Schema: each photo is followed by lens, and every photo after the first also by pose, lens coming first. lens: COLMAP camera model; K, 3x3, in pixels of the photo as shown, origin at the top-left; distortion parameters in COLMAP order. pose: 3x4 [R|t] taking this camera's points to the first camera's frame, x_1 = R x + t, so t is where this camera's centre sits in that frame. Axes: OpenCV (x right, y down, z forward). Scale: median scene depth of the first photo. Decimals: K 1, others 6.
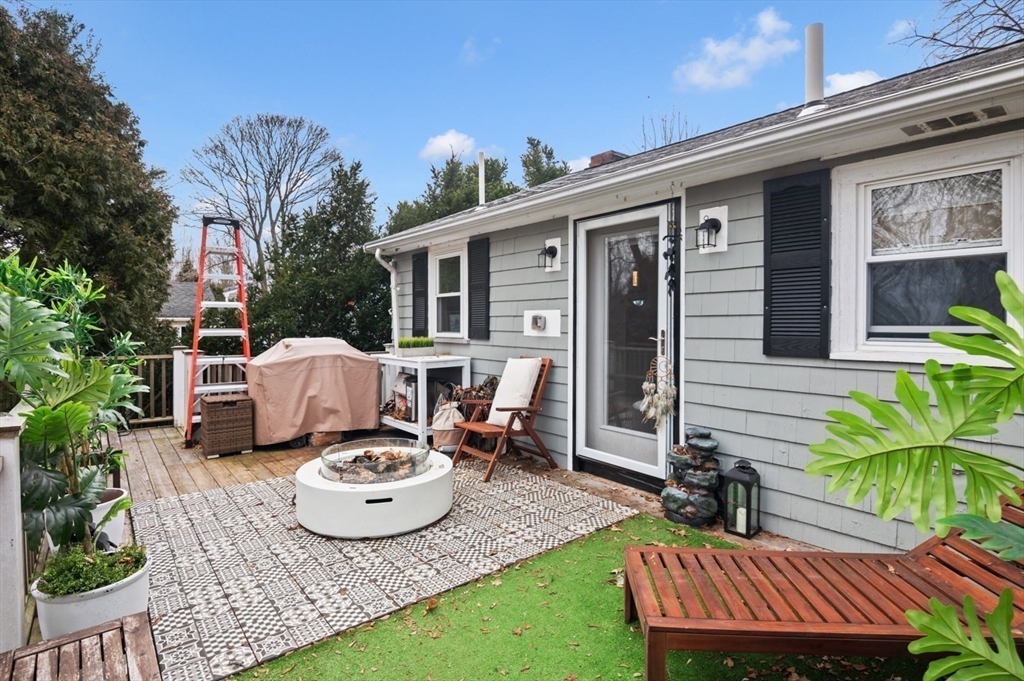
lens RADIAL K [[500.8, 0, 511.5], [0, 500.8, 336.7], [0, 0, 1]] dist [0.001919, -0.000072]
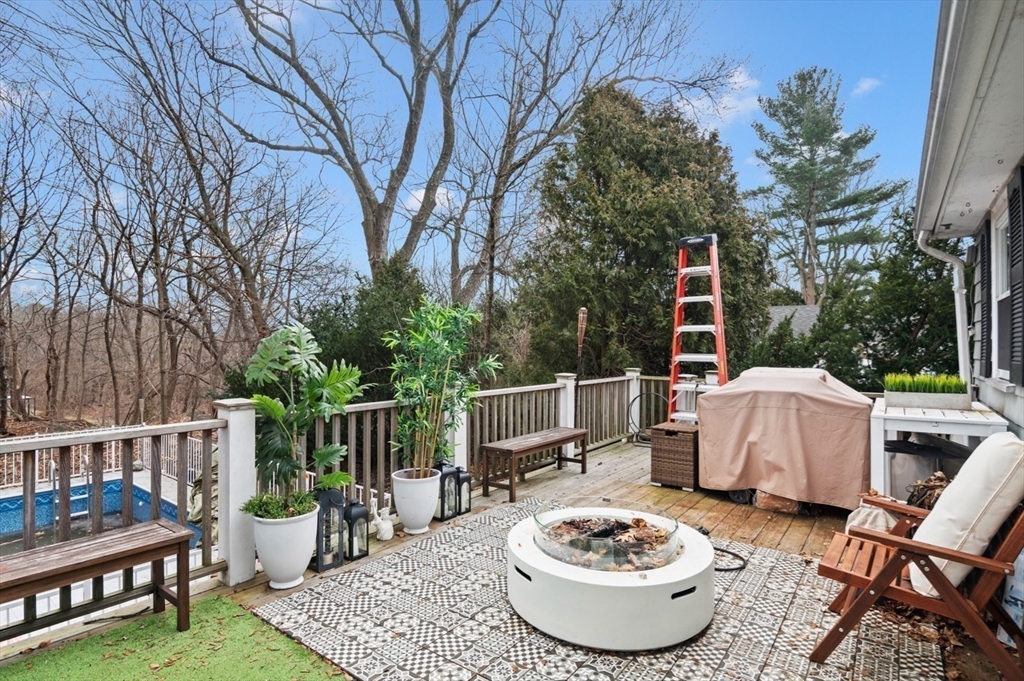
lens RADIAL K [[522.5, 0, 511.4], [0, 522.5, 338.9], [0, 0, 1]] dist [-0.004337, -0.000038]
pose [[0.236289, -0.009208, -0.971639, 0.454058], [-0.029572, 0.999424, -0.016663, -0.026754], [0.971233, 0.032670, 0.235880, 0.644660]]
